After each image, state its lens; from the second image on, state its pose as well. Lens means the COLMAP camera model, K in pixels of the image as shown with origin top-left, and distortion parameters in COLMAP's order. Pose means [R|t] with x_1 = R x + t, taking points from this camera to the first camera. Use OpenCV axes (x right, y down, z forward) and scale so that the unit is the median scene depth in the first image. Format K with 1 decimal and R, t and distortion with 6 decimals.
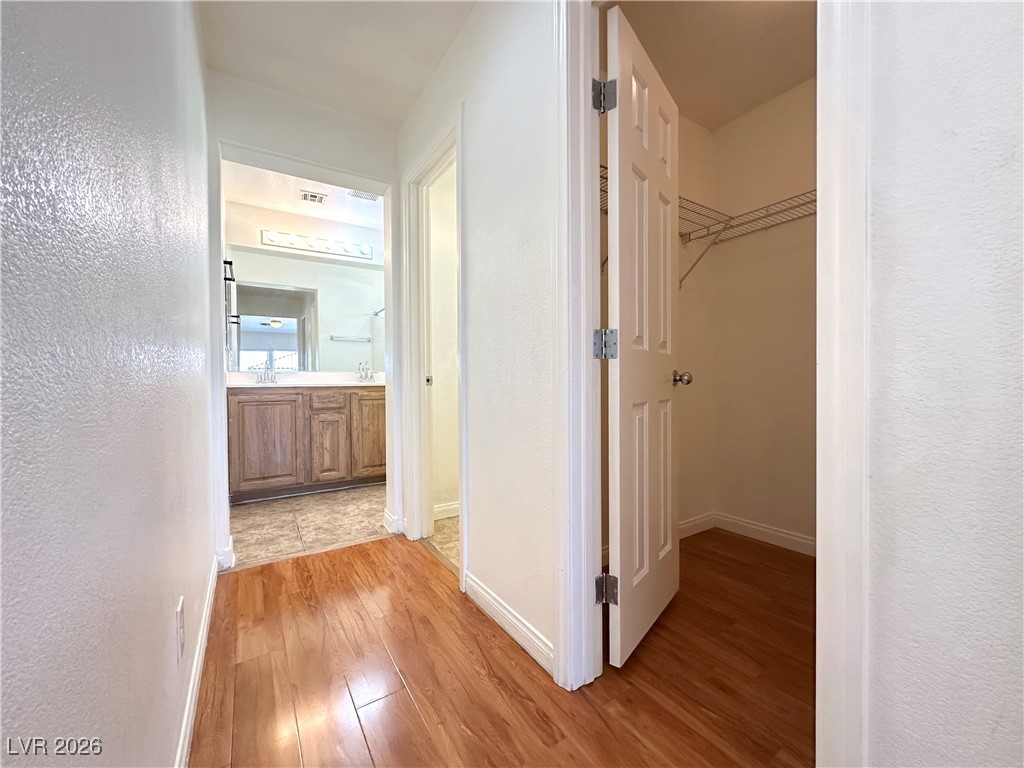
lens RADIAL K [[409.2, 0, 510.6], [0, 409.2, 383.7], [0, 0, 1]] dist [-0.001019, 0.000033]
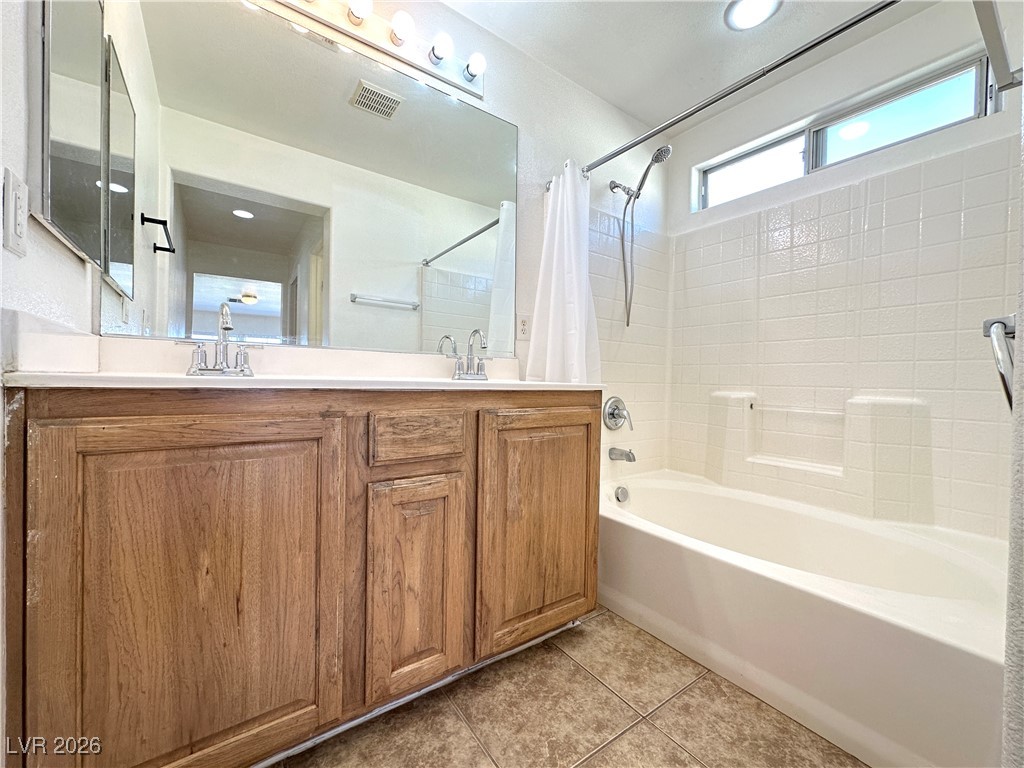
lens RADIAL K [[409.2, 0, 512.6], [0, 409.2, 385.6], [0, 0, 1]] dist [-0.001019, 0.000033]
pose [[0.998140, 0.026986, 0.054665, -0.390636], [-0.027208, 0.999624, 0.003309, 0.000112], [-0.054556, -0.004790, 0.998499, 0.676914]]
